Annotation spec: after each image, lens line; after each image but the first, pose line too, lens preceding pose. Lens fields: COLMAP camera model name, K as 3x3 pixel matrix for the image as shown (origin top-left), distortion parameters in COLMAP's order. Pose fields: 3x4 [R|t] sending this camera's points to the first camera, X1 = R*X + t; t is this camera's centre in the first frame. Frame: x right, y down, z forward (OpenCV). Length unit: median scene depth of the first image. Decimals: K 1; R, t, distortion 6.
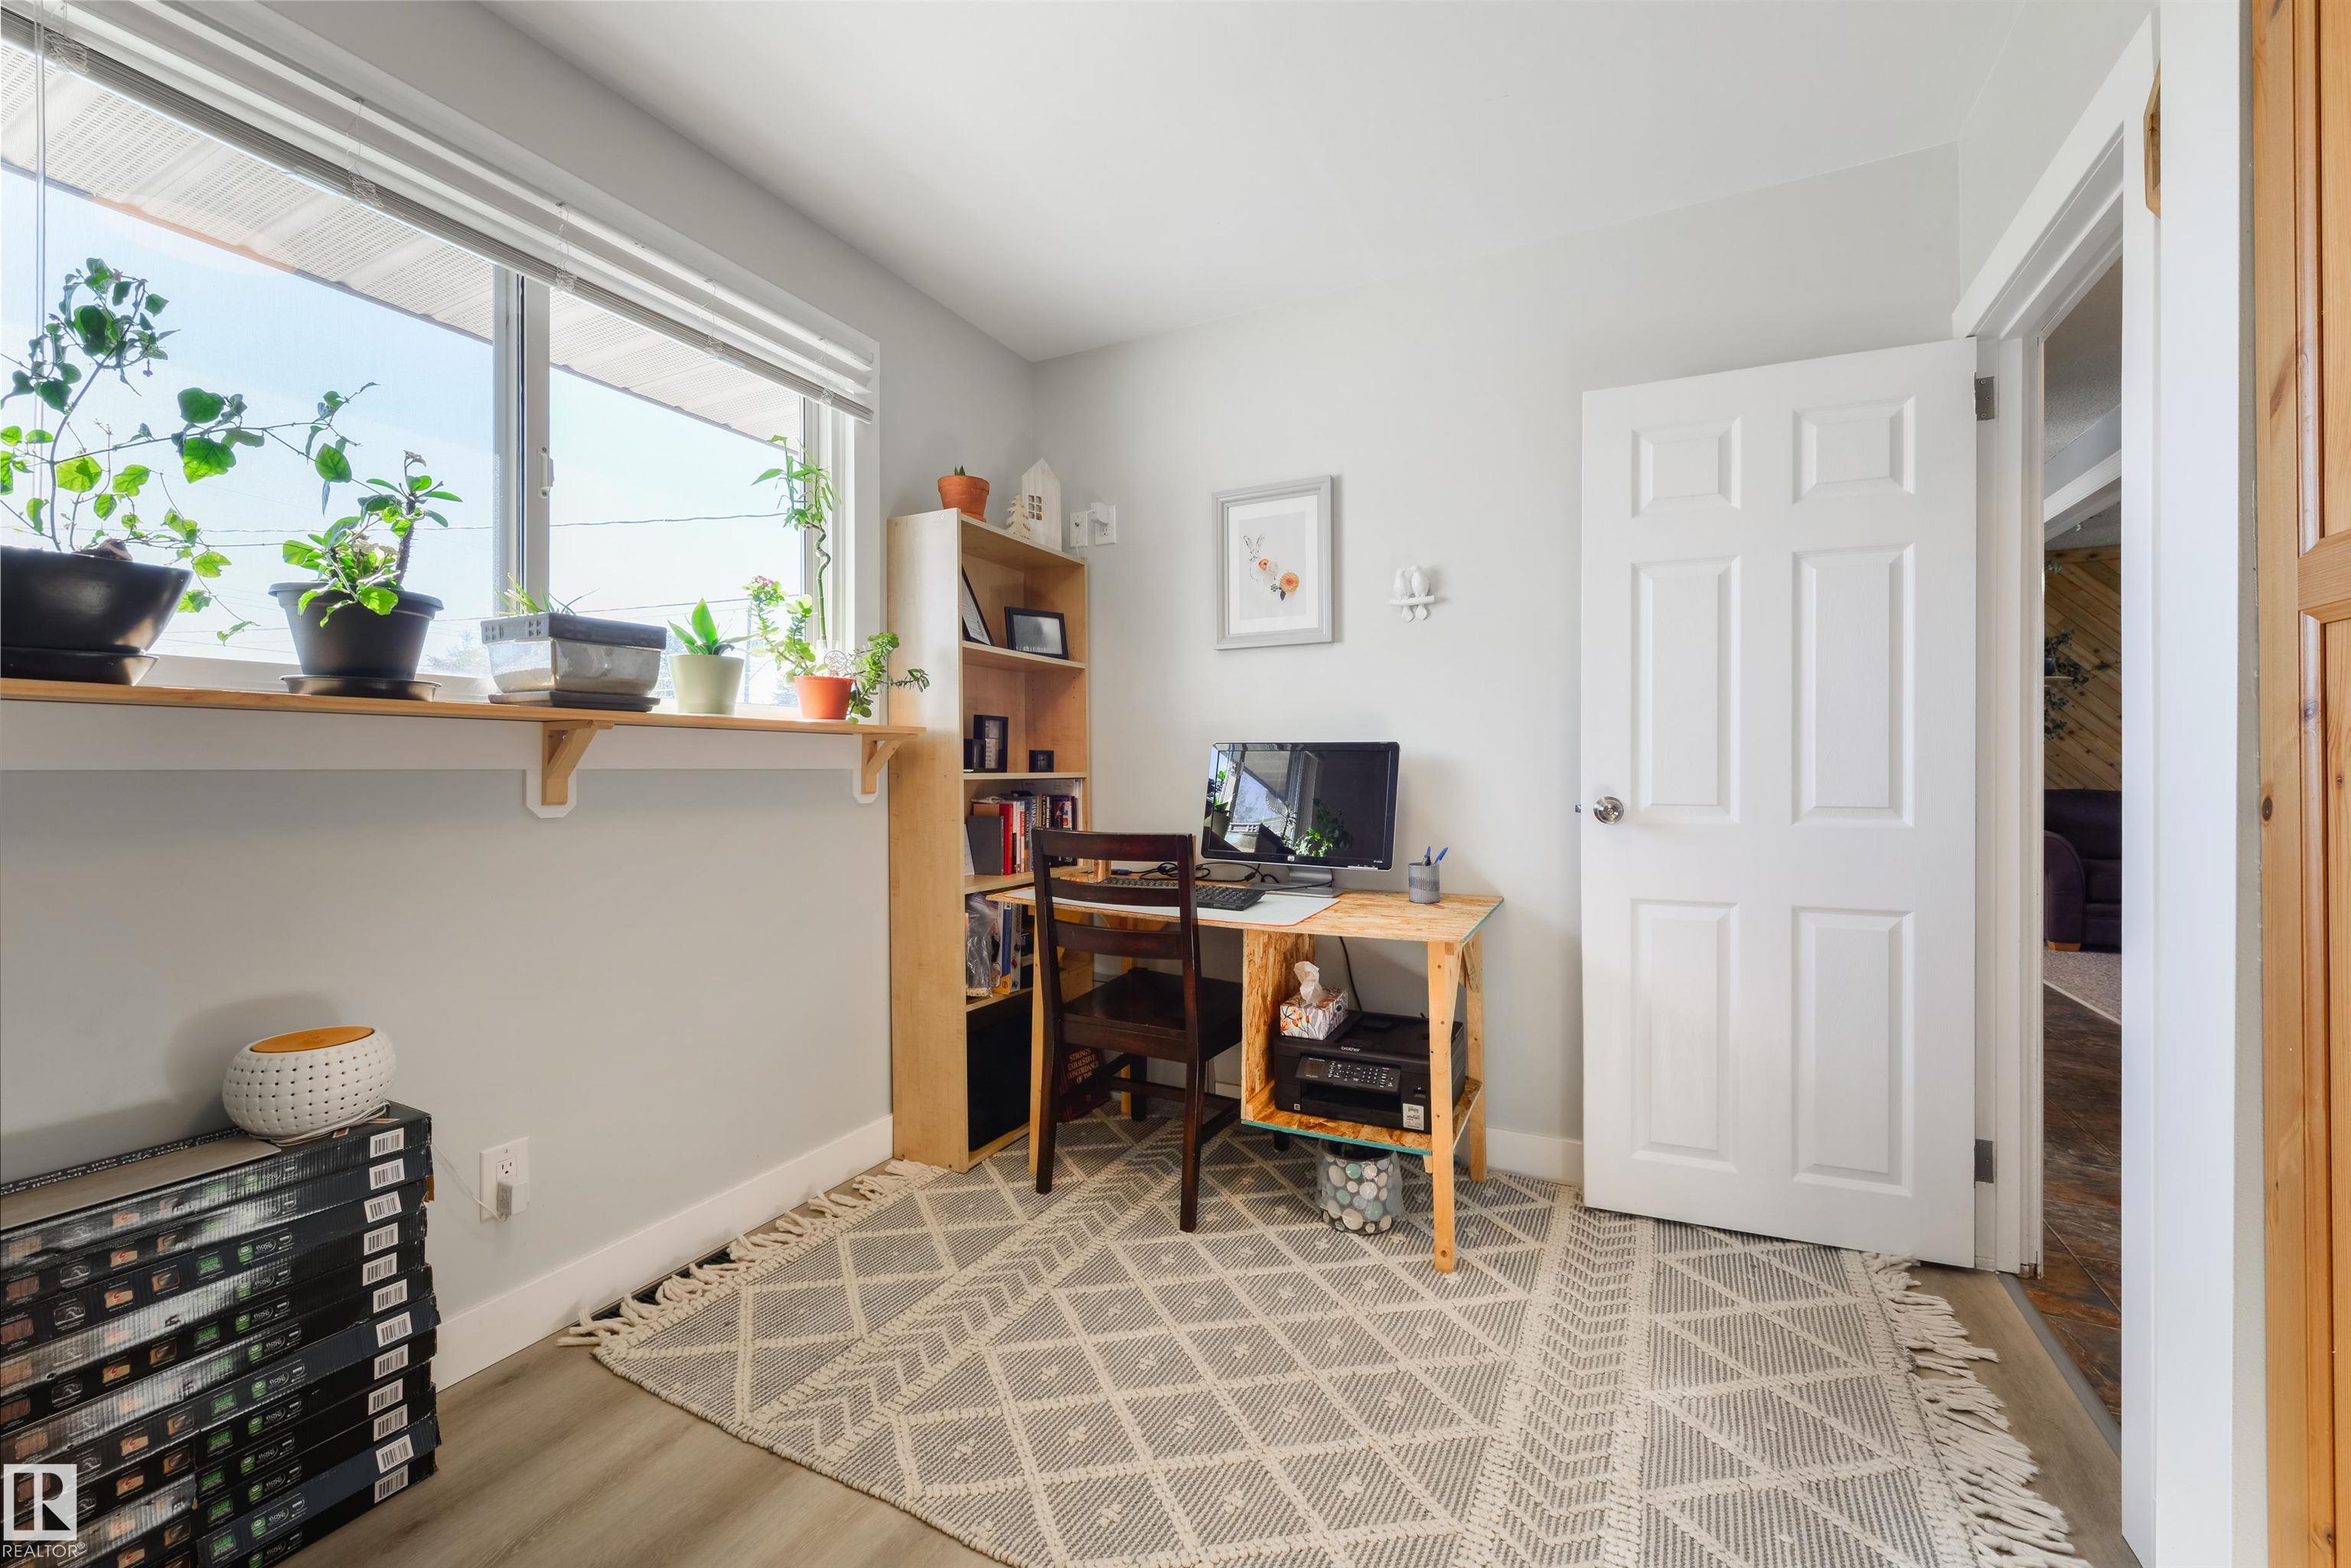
lens RADIAL K [[925.2, 0, 1190.5], [0, 925.2, 777.2], [0, 0, 1]] dist [0.001197, -0.002183]
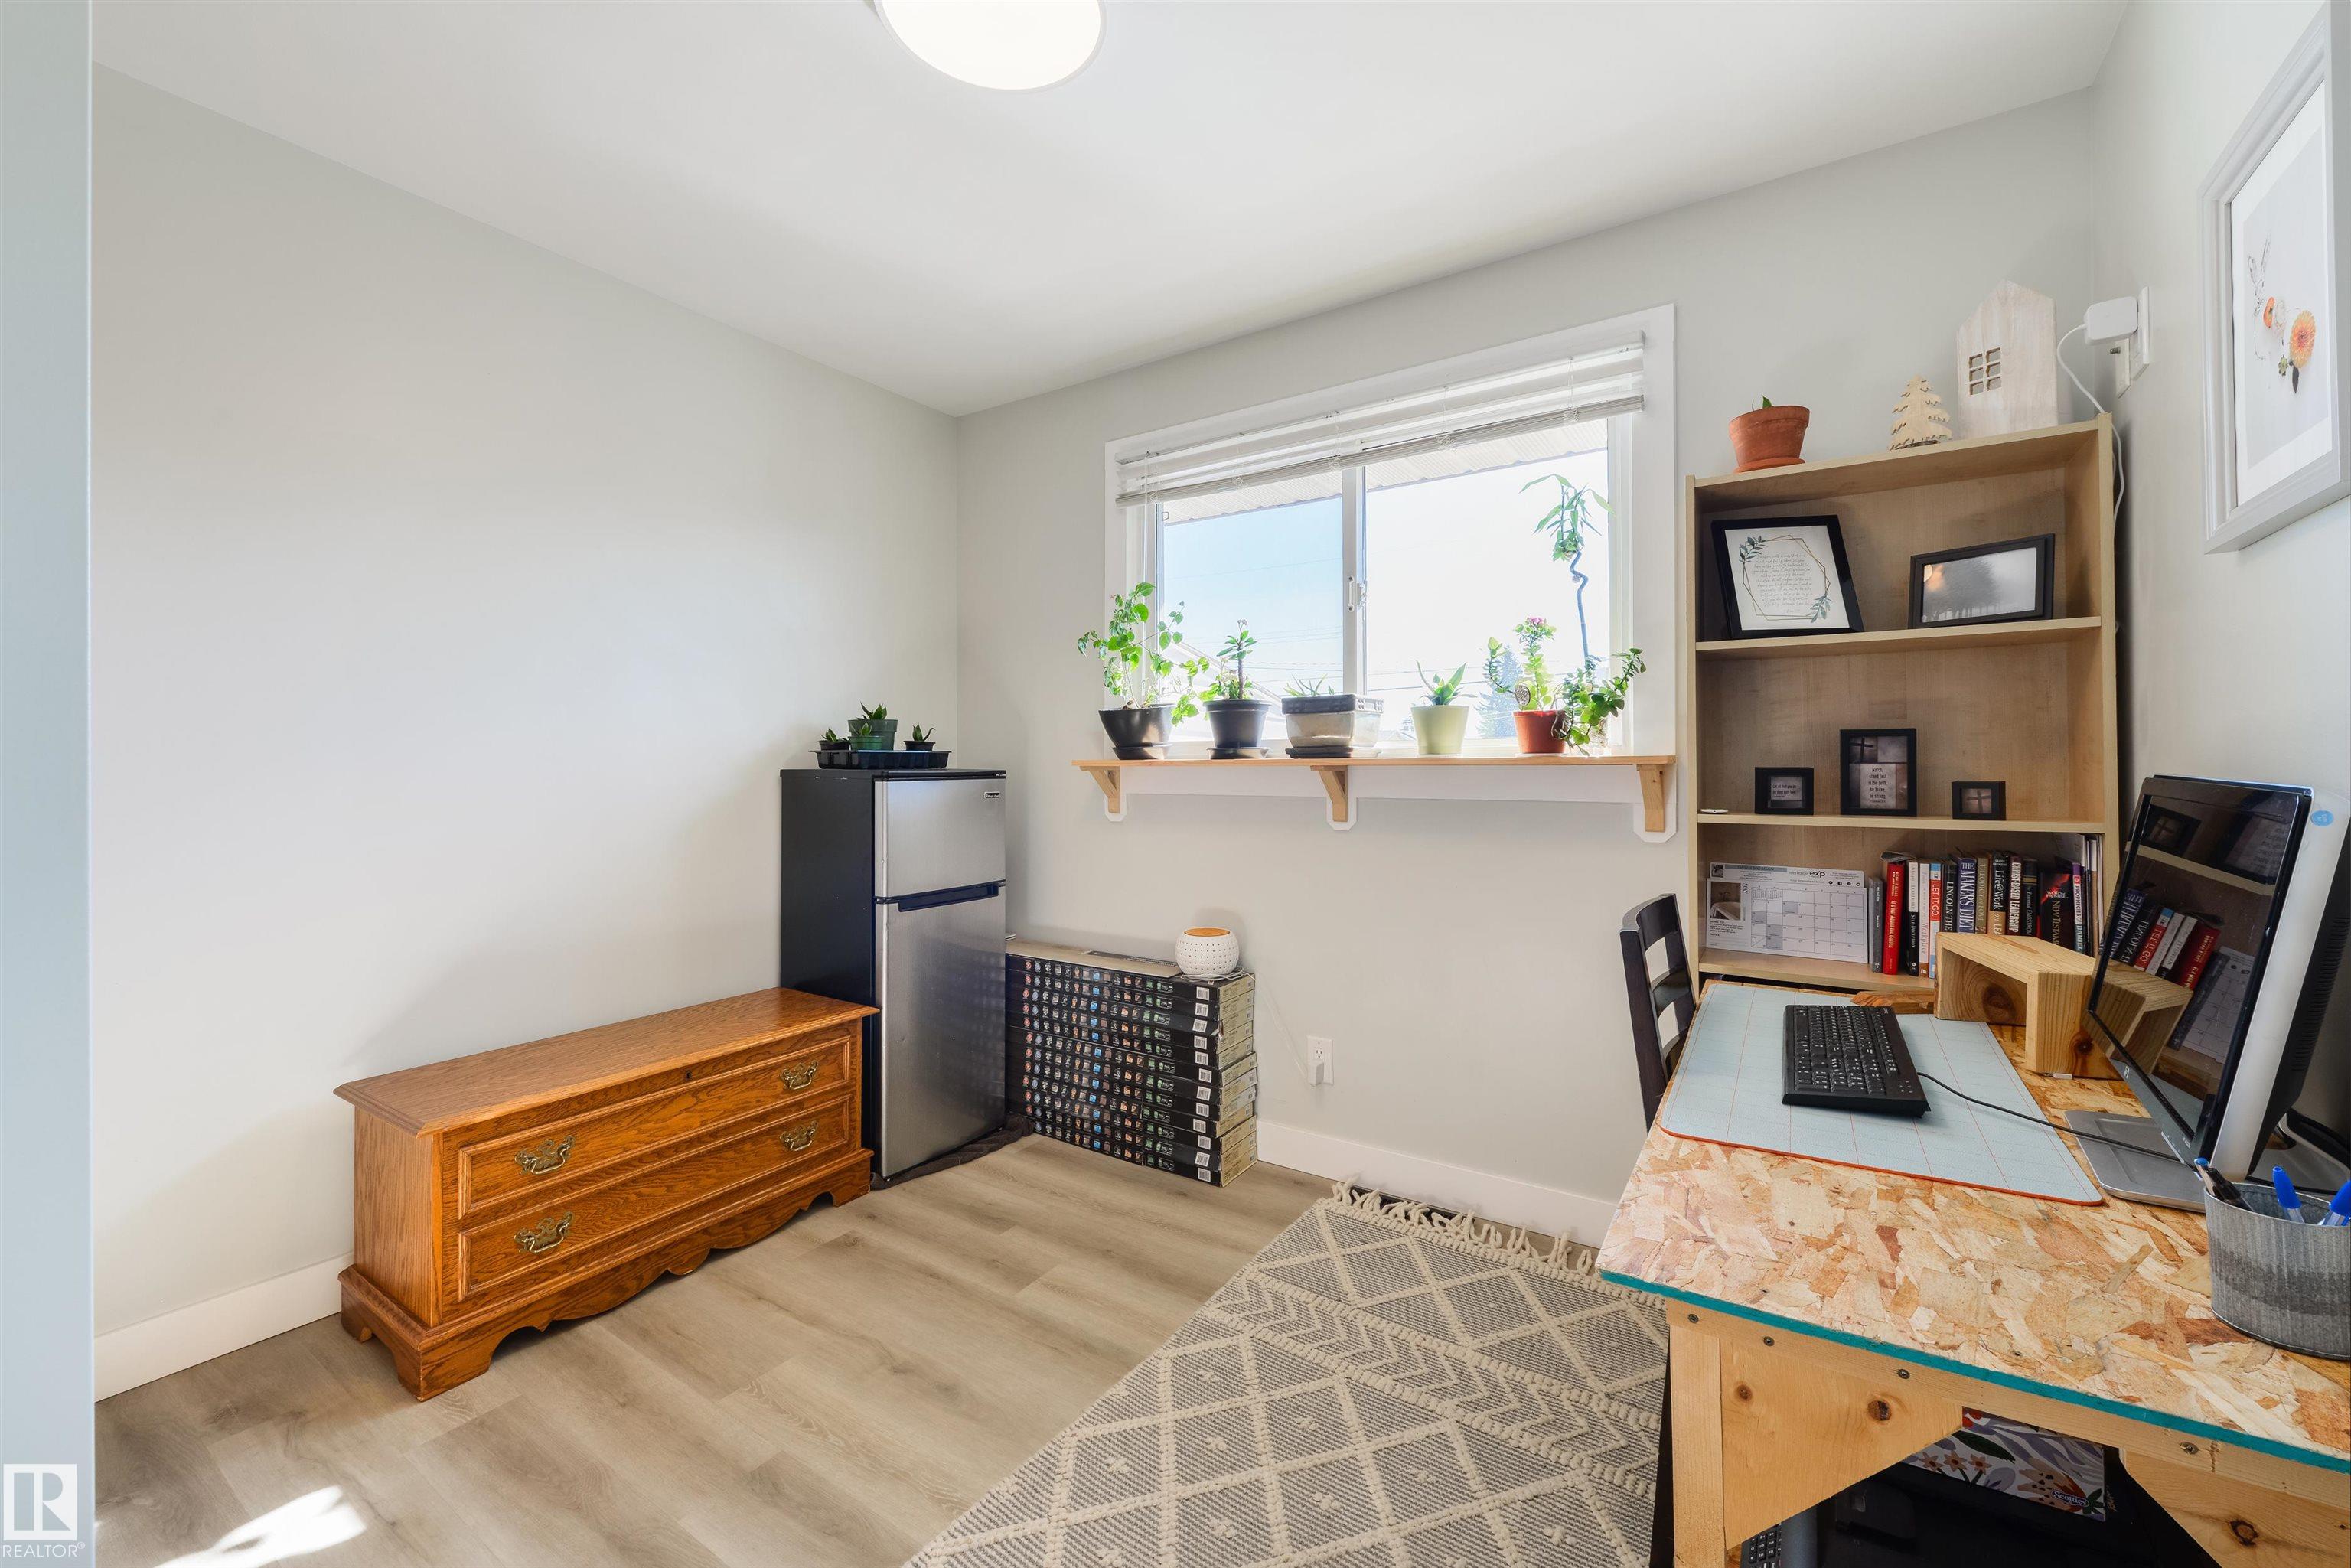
lens RADIAL K [[925.2, 0, 1188.7], [0, 925.2, 762.1], [0, 0, 1]] dist [0.001197, -0.002183]
pose [[-0.129289, -0.000696, -0.991607, 0.782593], [-0.001691, 0.999998, -0.000481, -0.063689], [0.991606, 0.001615, -0.129290, 0.916723]]
